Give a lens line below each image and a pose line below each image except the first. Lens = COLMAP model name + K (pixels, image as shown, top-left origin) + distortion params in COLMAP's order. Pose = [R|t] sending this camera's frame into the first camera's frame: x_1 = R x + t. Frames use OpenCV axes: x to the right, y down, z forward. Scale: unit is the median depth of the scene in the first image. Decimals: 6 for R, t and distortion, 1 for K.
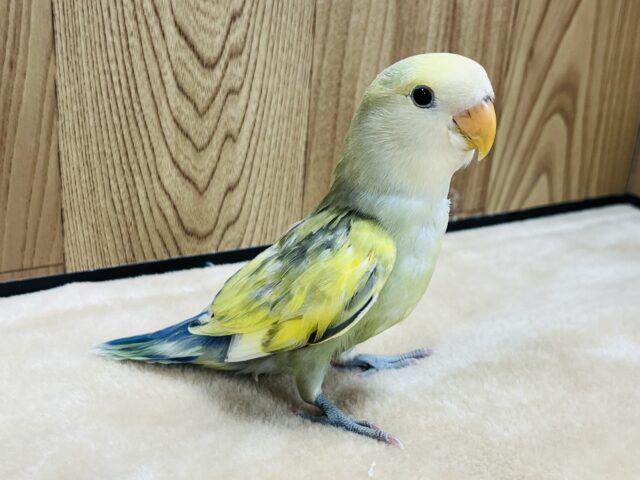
lens RADIAL K [[897.1, 0, 320.0], [0, 897.1, 240.0], [0, 0, 1]] dist [0.103348, -0.526294]
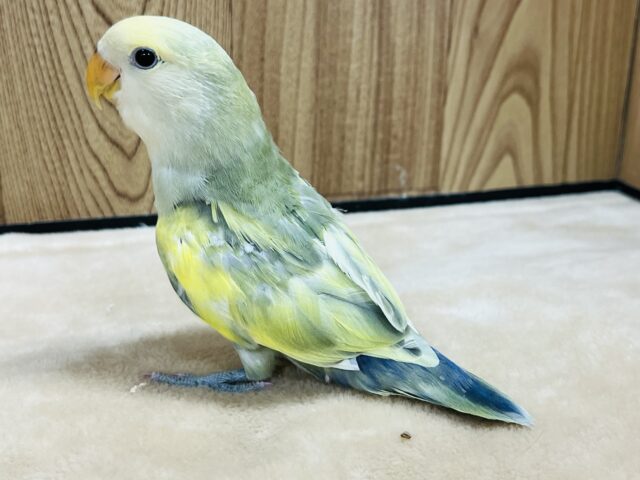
lens RADIAL K [[897.1, 0, 320.0], [0, 897.1, 240.0], [0, 0, 1]] dist [0.103348, -0.526294]
pose [[0.970277, 0.029208, -0.240227, 0.377116], [-0.038082, 0.998750, -0.032378, 0.078112], [0.238981, 0.040564, 0.970177, -0.010184]]
